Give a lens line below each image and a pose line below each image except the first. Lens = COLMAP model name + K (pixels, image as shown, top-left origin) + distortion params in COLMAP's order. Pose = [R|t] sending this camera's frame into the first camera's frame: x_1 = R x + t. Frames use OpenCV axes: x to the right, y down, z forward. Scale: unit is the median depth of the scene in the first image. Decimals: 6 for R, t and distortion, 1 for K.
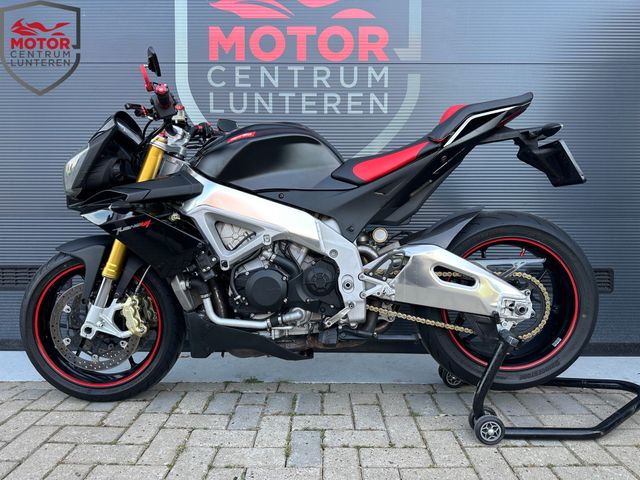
lens RADIAL K [[456.2, 0, 323.5], [0, 456.2, 238.4], [0, 0, 1]] dist [0.036090, -0.063959]
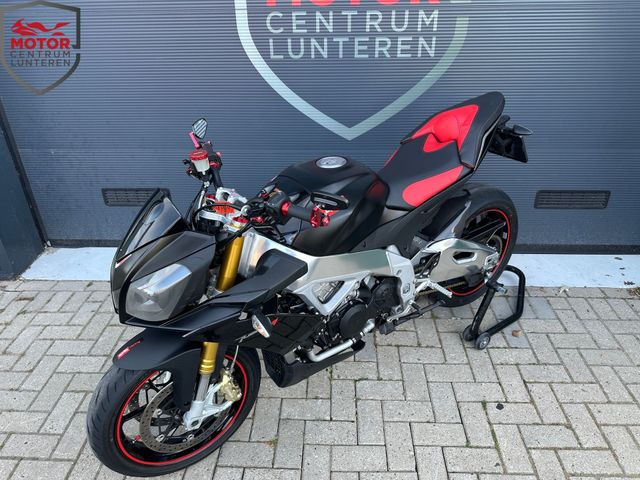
lens RADIAL K [[456.2, 0, 321.3], [0, 456.2, 237.9], [0, 0, 1]] dist [0.036090, -0.063959]
pose [[0.998891, 0.002028, -0.047045, -0.088541], [0.019088, 0.895864, 0.443918, -0.449298], [0.043046, -0.444324, 0.894832, -0.204638]]
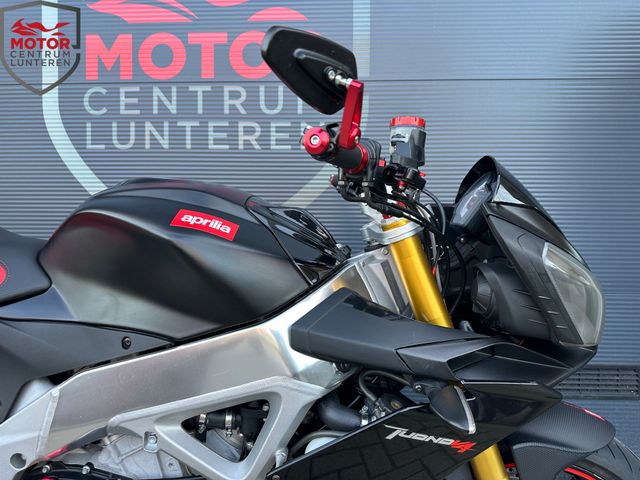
lens RADIAL K [[456.2, 0, 325.6], [0, 456.2, 232.8], [0, 0, 1]] dist [0.036090, -0.063959]
pose [[0.999255, 0.001237, -0.038581, 0.203710], [-0.001849, 0.999873, -0.015836, -0.152460], [0.038557, 0.015895, 0.999130, 0.326440]]
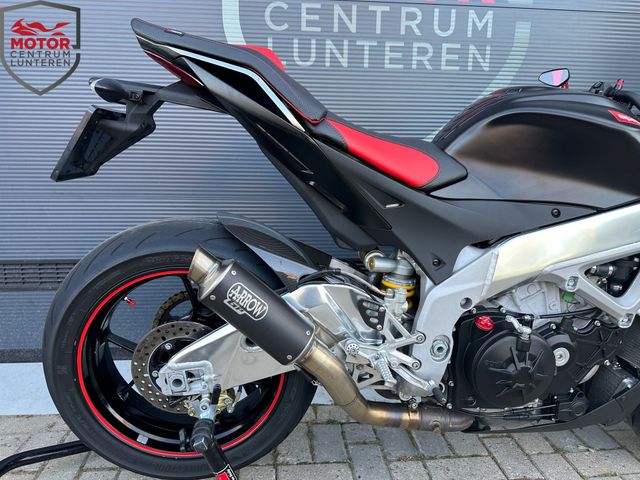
lens RADIAL K [[456.2, 0, 313.5], [0, 456.2, 241.3], [0, 0, 1]] dist [0.036090, -0.063959]
pose [[0.996276, -0.007890, 0.085859, -0.288033], [-0.004438, 0.989791, 0.142455, -0.106921], [-0.086106, -0.142305, 0.986070, 0.219726]]
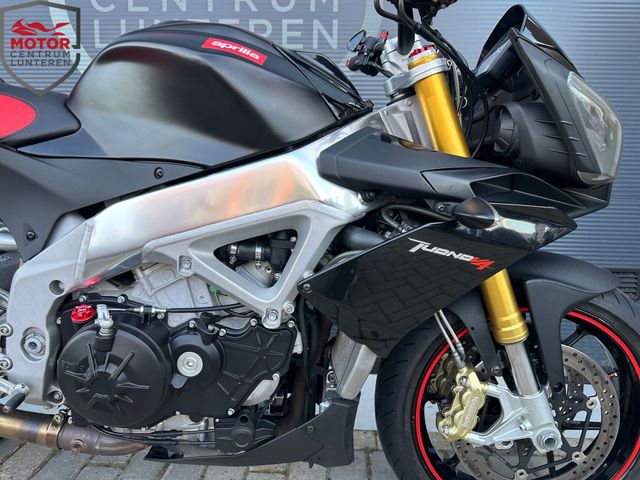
lens RADIAL K [[456.2, 0, 325.0], [0, 456.2, 236.9], [0, 0, 1]] dist [0.036090, -0.063959]
pose [[0.999197, 0.016334, -0.036584, 0.181792], [-0.013230, 0.996417, 0.083540, -0.046783], [0.037818, -0.082989, 0.995833, 0.310548]]
